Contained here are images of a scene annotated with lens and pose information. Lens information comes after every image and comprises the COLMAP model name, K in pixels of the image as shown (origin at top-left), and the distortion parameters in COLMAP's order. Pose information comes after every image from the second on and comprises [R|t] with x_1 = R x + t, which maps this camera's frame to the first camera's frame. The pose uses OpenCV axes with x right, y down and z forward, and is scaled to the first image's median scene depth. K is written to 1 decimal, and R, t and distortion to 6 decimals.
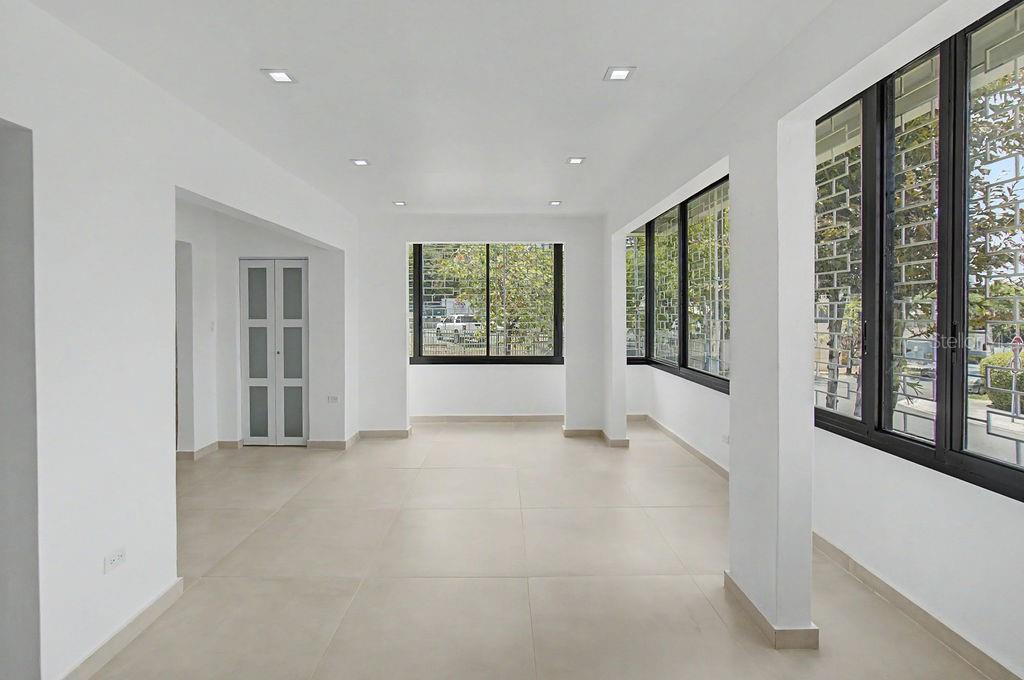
lens RADIAL K [[472.0, 0, 502.7], [0, 472.0, 317.8], [0, 0, 1]] dist [-0.002465, -0.000097]
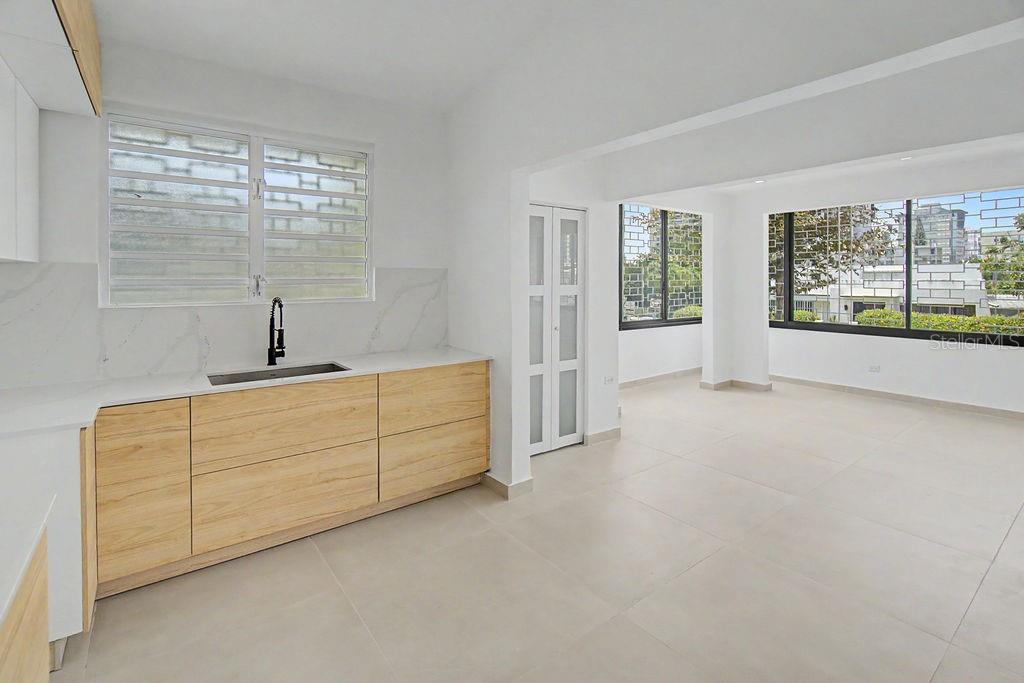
lens RADIAL K [[472.0, 0, 518.5], [0, 472.0, 281.3], [0, 0, 1]] dist [-0.002465, -0.000097]
pose [[0.795236, 0.003888, 0.606287, -0.986107], [0.000150, 0.999978, -0.006610, 0.002148], [-0.606300, 0.005347, 0.795218, 0.424164]]
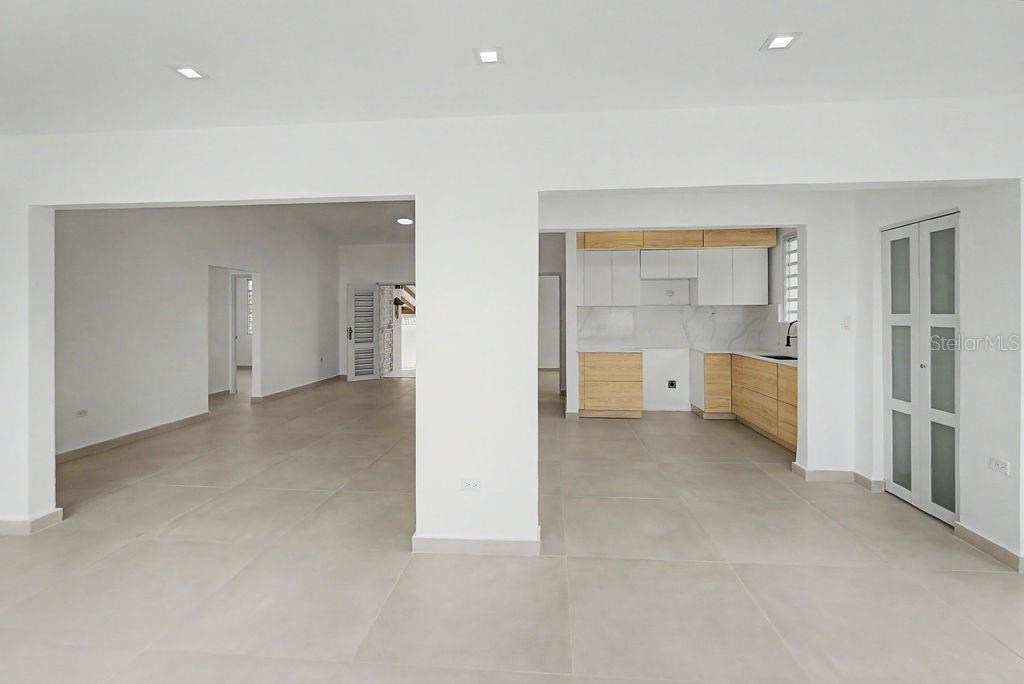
lens RADIAL K [[472.0, 0, 504.6], [0, 472.0, 314.5], [0, 0, 1]] dist [-0.002465, -0.000097]
pose [[-0.086422, 0.002414, -0.996256, 0.210184], [-0.007925, 0.999964, 0.003110, 0.006322], [0.996227, 0.008165, -0.086400, 0.486447]]
